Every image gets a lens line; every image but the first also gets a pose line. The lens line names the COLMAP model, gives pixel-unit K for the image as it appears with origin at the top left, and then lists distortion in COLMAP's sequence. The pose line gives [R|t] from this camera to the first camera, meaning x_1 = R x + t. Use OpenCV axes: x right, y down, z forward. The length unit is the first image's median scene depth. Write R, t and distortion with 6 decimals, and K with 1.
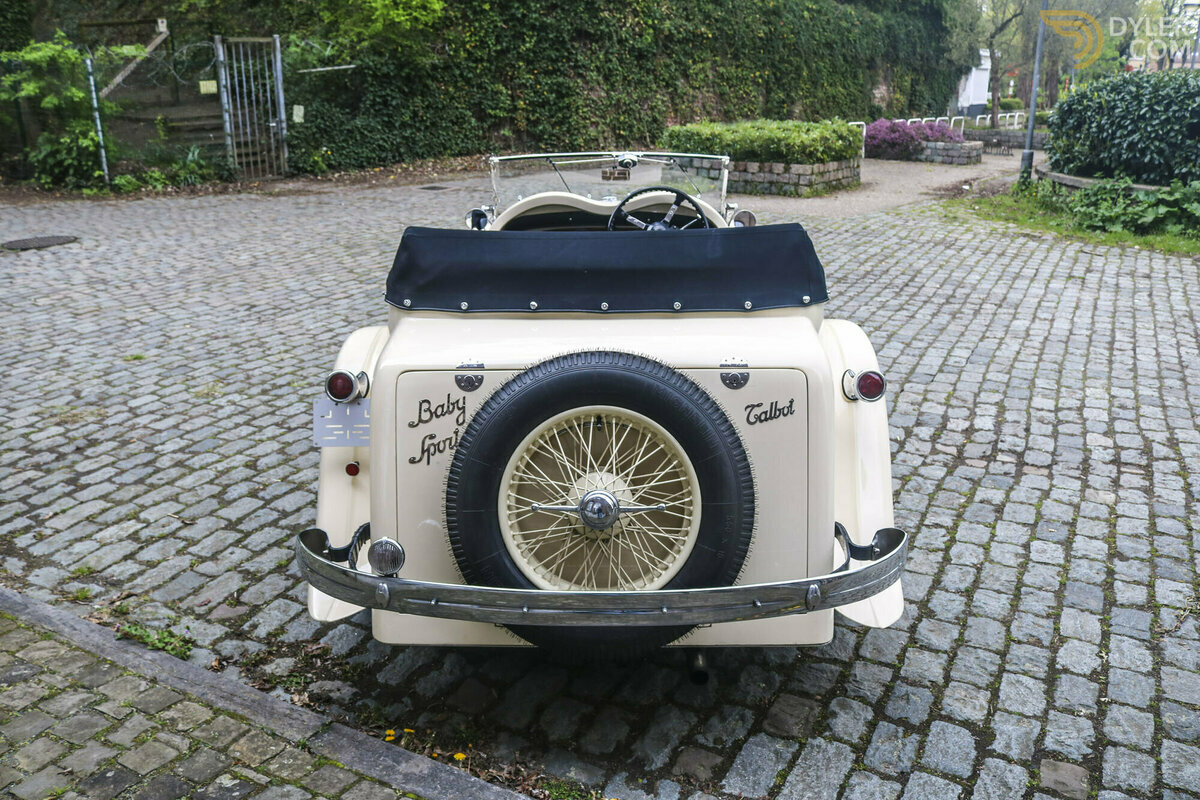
lens RADIAL K [[991.5, 0, 596.2], [0, 991.5, 406.0], [0, 0, 1]] dist [-0.136725, 0.103536]
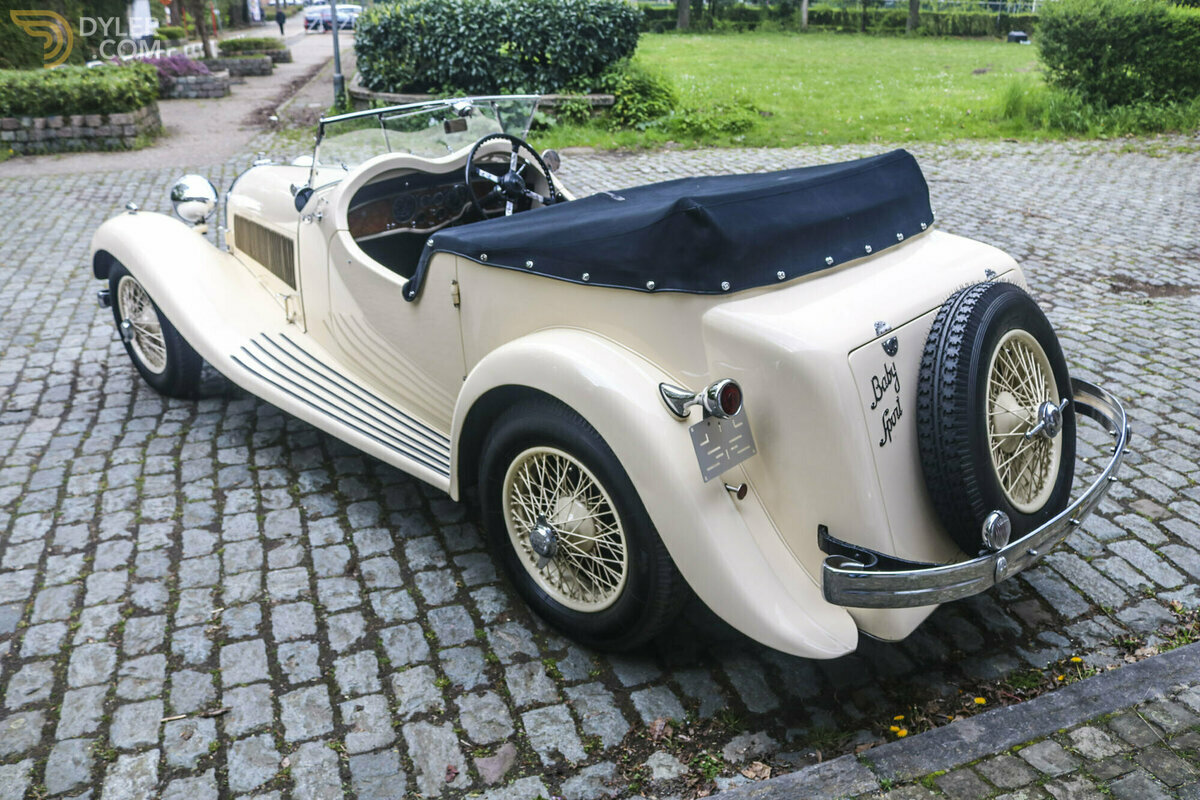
lens RADIAL K [[991.5, 0, 597.9], [0, 991.5, 398.2], [0, 0, 1]] dist [-0.136725, 0.103536]
pose [[0.669062, -0.280895, 0.688079, -0.176067], [0.238333, 0.958022, 0.159348, -0.034729], [-0.703955, 0.057378, 0.707923, 0.095489]]
